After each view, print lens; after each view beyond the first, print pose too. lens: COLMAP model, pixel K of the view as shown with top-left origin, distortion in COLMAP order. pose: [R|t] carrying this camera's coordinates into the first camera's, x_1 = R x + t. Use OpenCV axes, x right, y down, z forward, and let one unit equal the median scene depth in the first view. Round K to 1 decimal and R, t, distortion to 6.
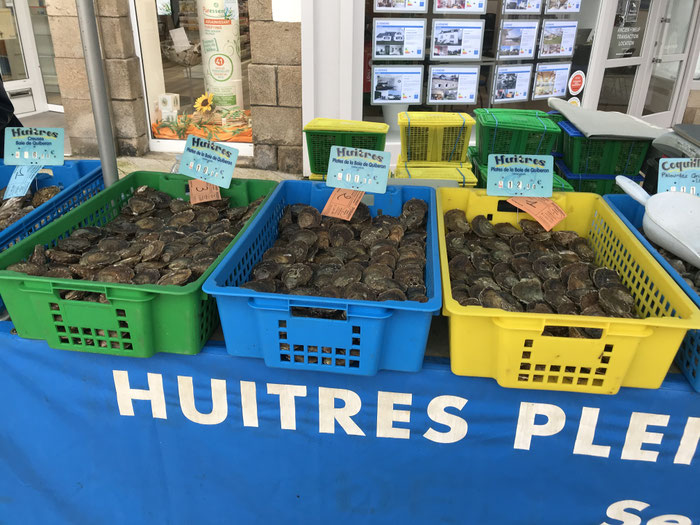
lens RADIAL K [[605.7, 0, 349.9], [0, 605.7, 263.1], [0, 0, 1]] dist [-0.010013, 0.023763]
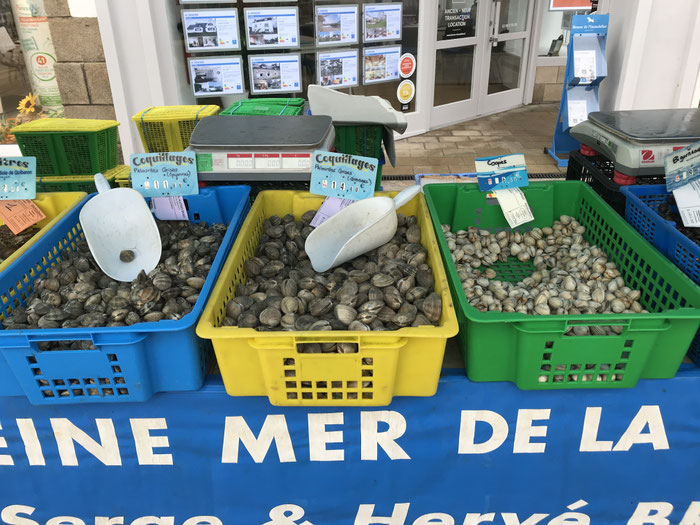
lens RADIAL K [[605.7, 0, 347.2], [0, 605.7, 261.6], [0, 0, 1]] dist [-0.010013, 0.023763]
pose [[0.995322, -0.068647, 0.067976, 0.203161], [0.067458, 0.997529, 0.019645, 0.002033], [-0.069156, -0.014968, 0.997494, -0.005248]]
